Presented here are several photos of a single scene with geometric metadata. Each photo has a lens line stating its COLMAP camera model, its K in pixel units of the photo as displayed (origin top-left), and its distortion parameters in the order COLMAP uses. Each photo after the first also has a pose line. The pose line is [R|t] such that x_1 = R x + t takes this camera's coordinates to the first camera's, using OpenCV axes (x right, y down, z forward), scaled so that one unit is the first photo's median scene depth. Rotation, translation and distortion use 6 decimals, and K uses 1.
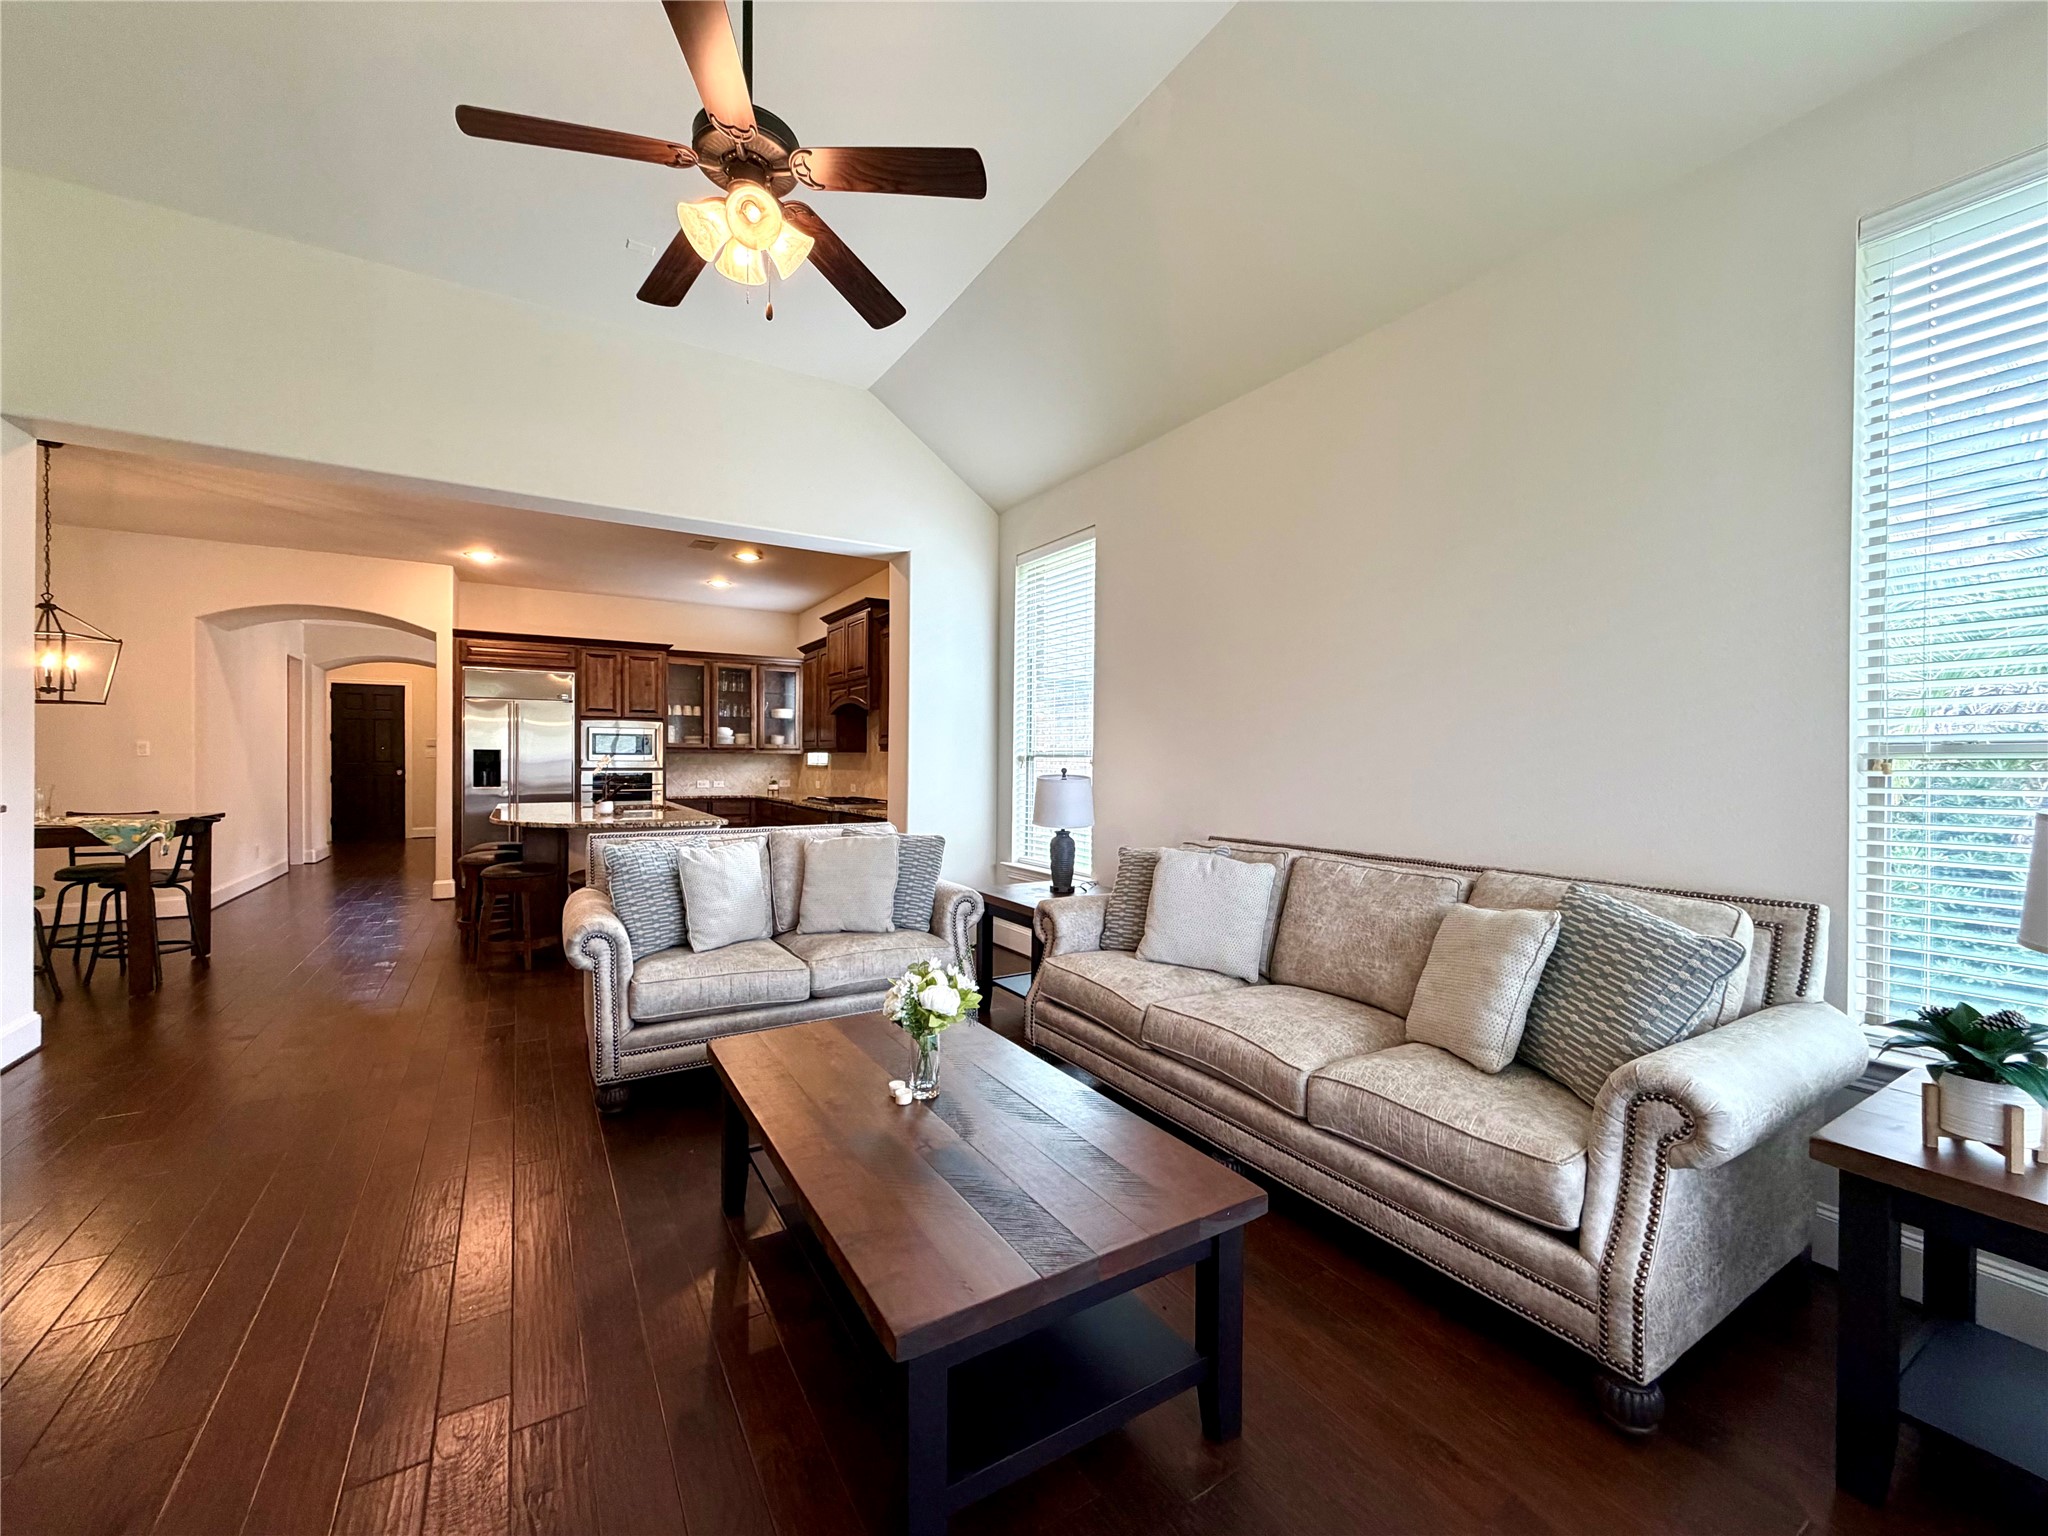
lens RADIAL K [[814.7, 0, 1024.0], [0, 814.7, 768.0], [0, 0, 1]] dist [-0.000457, 0.000513]
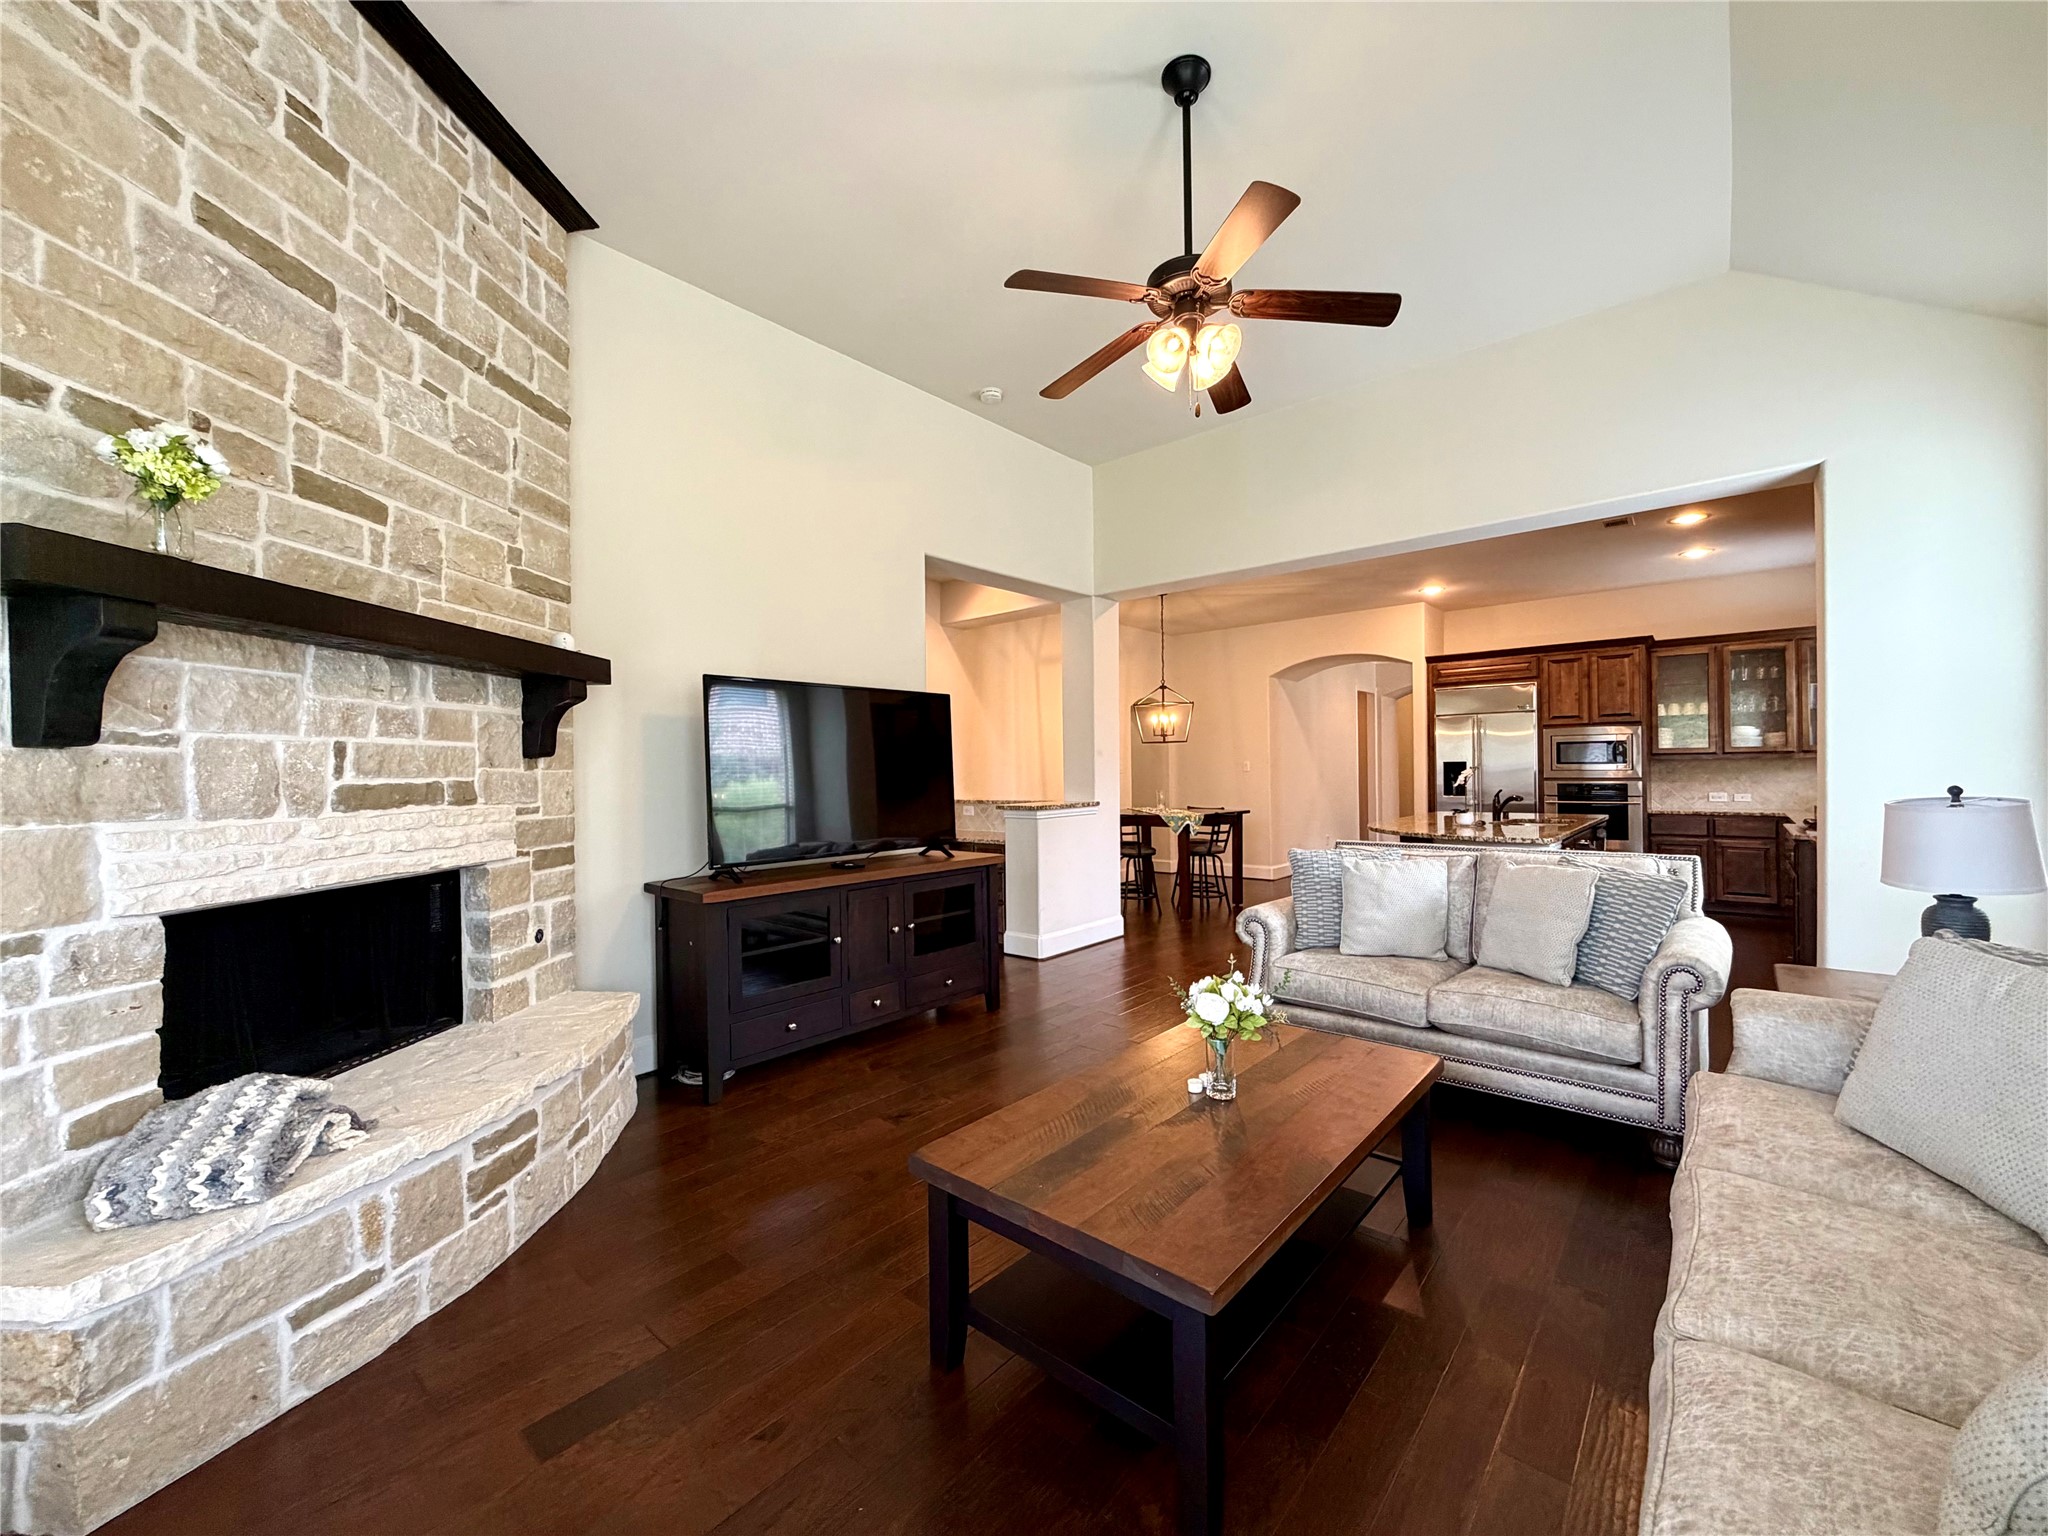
lens RADIAL K [[814.7, 0, 1024.0], [0, 814.7, 768.0], [0, 0, 1]] dist [-0.000457, 0.000513]
pose [[0.308398, -0.010880, -0.951195, 0.216775], [0.005131, 0.999939, -0.009774, -0.006095], [0.951244, -0.001866, 0.308435, 0.111335]]
